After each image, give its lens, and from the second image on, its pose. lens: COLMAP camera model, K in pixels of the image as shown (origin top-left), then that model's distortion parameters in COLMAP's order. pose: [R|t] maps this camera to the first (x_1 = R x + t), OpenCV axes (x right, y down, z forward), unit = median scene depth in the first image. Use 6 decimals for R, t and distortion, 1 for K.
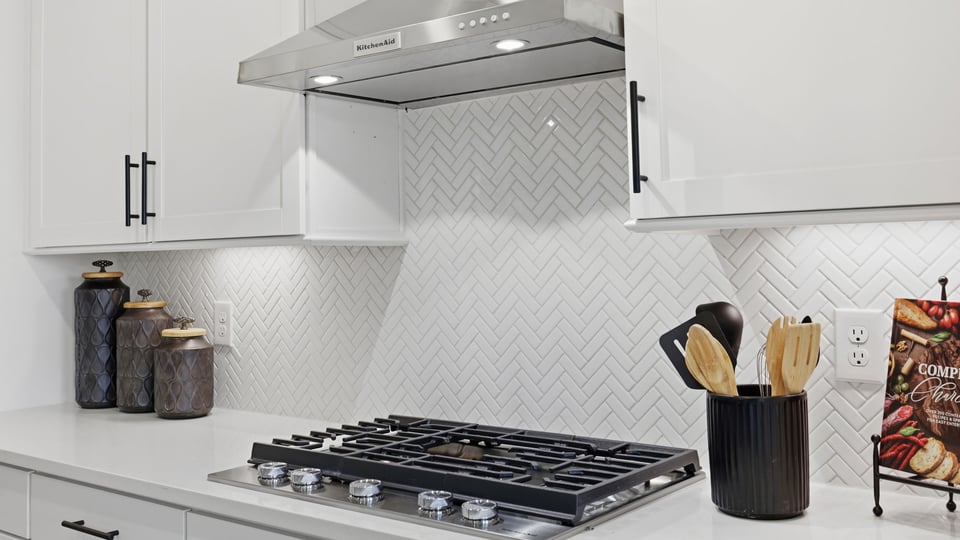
lens RADIAL K [[928.5, 0, 483.6], [0, 928.5, 265.9], [0, 0, 1]] dist [-0.002999, -0.001398]
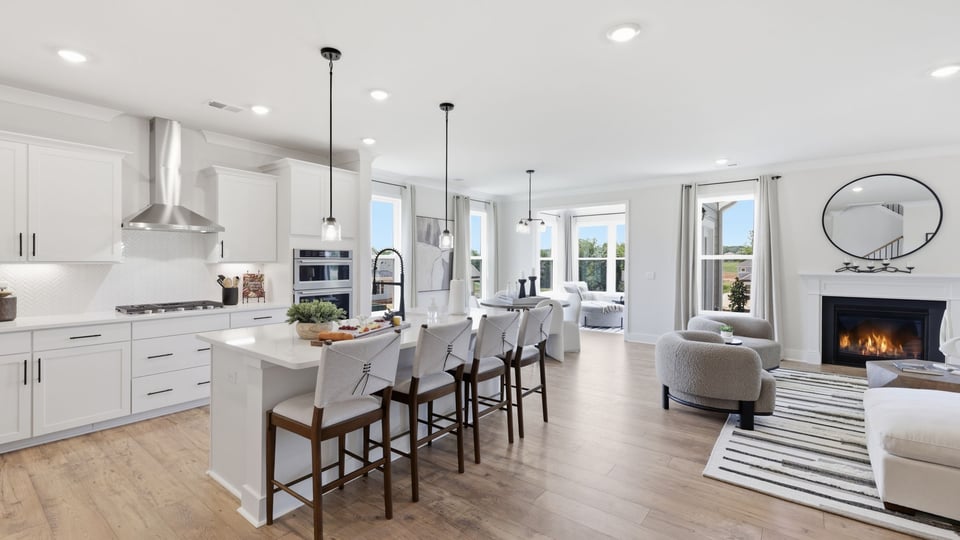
lens RADIAL K [[418.3, 0, 480.0], [0, 418.3, 270.0], [0, 0, 1]] dist [0.003158, 0.000397]
pose [[-0.003243, 0.006326, 0.999975, -2.606597], [0.010795, 0.999922, -0.006291, 0.043738], [-0.999936, 0.010774, -0.003311, -0.765894]]
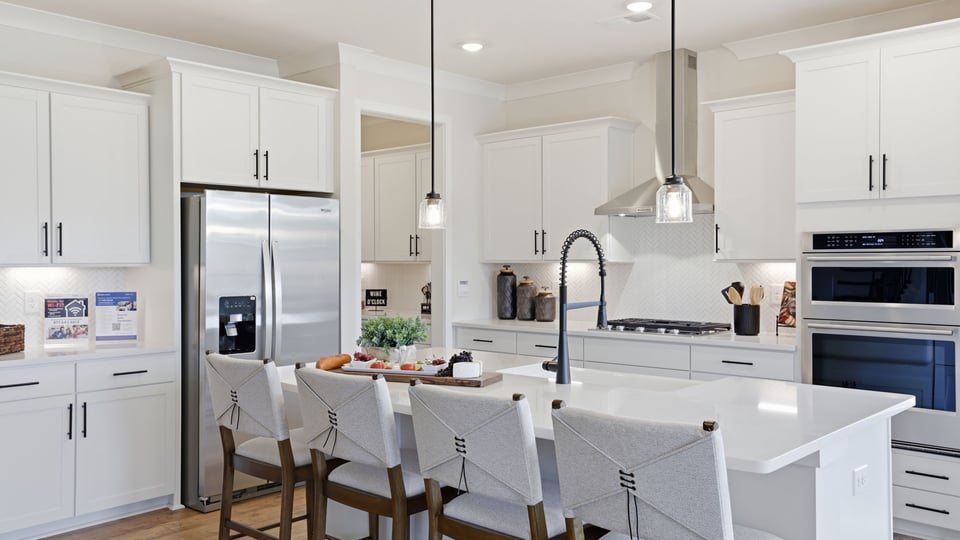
lens RADIAL K [[817.4, 0, 458.5], [0, 817.4, 290.8], [0, 0, 1]] dist [-0.000997, -0.000048]
pose [[0.994048, 0.024813, -0.106082, -0.512201], [-0.021977, 0.999371, 0.027823, 0.008969], [0.106706, -0.025326, 0.993968, -2.379400]]
